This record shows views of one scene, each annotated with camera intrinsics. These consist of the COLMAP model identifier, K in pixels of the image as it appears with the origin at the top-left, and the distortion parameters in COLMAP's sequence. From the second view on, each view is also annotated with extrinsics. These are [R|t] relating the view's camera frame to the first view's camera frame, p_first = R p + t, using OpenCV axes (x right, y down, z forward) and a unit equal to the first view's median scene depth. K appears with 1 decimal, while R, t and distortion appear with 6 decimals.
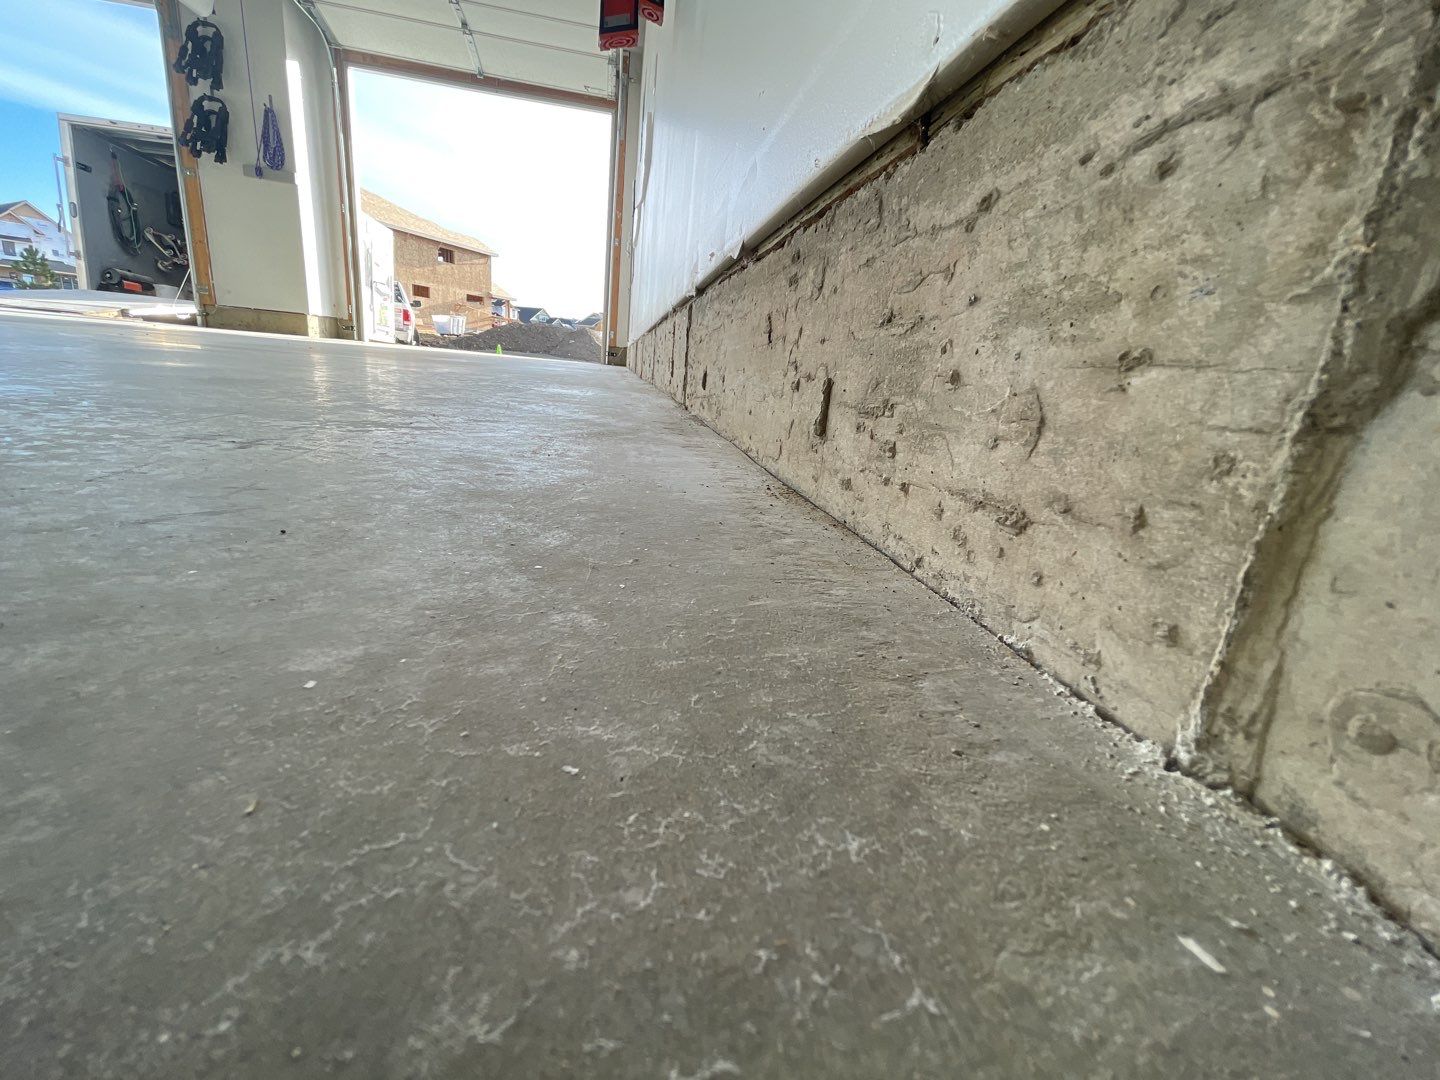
lens RADIAL K [[607.8, 0, 724.3], [0, 607.8, 539.2], [0, 0, 1]] dist [-0.000557, -0.000382]
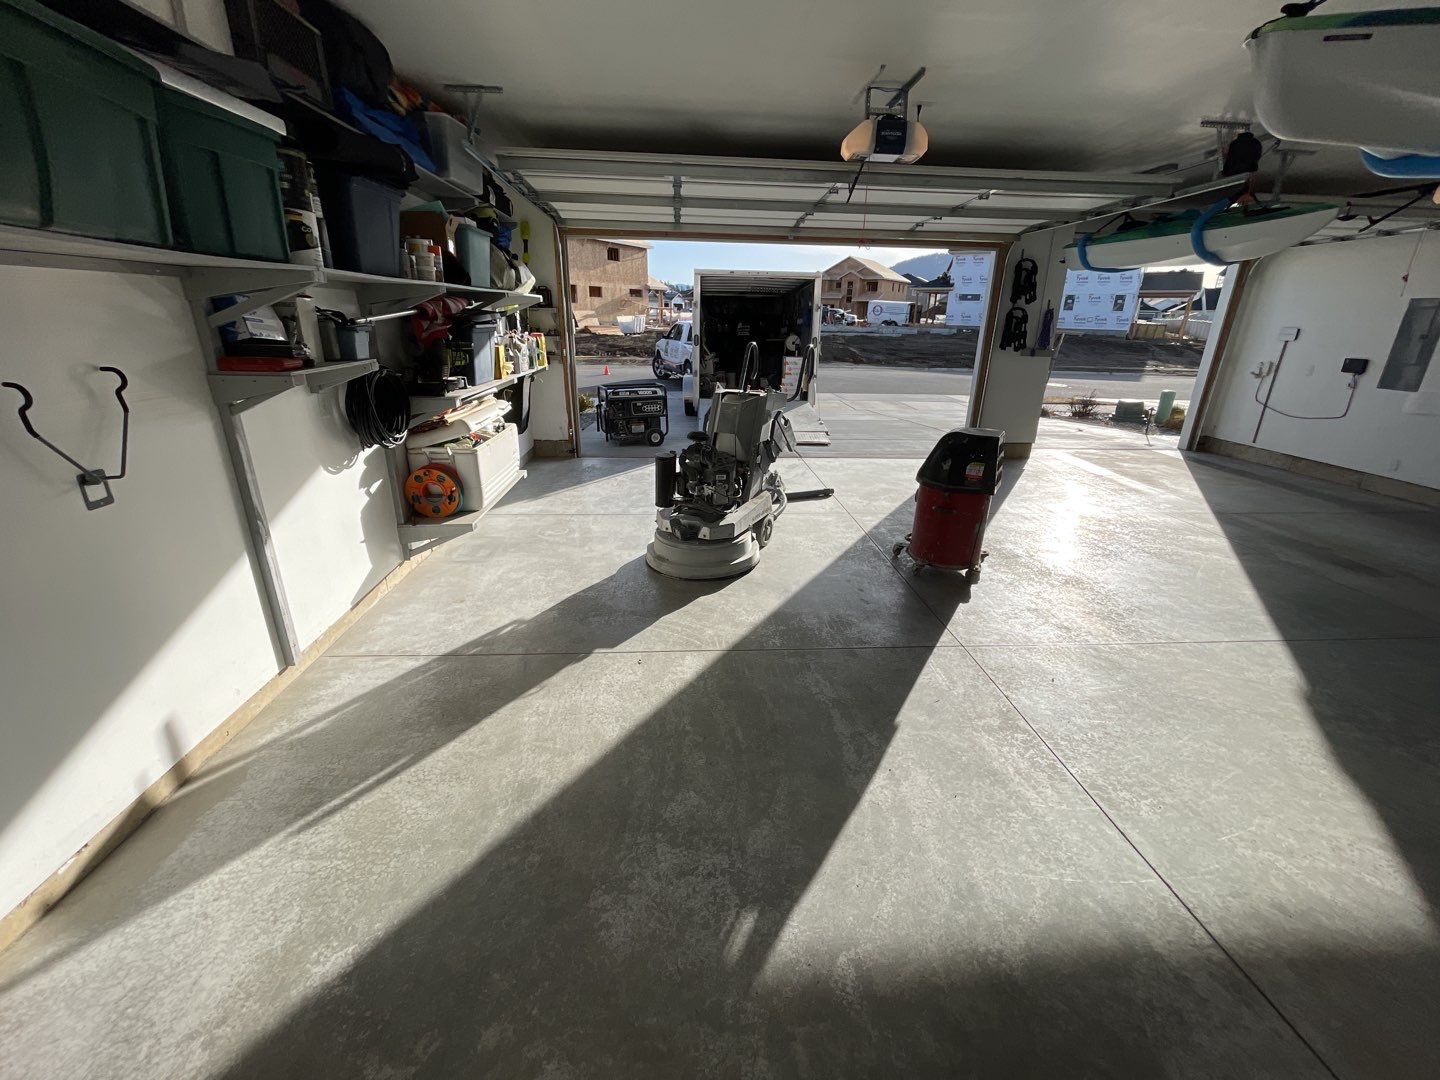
lens RADIAL K [[607.8, 0, 724.3], [0, 607.8, 539.2], [0, 0, 1]] dist [-0.000557, -0.000382]
pose [[0.991826, -0.036338, -0.122312, -1.050051], [0.044796, 0.996738, 0.067131, -0.235568], [0.119473, -0.072061, 0.990219, -0.417088]]
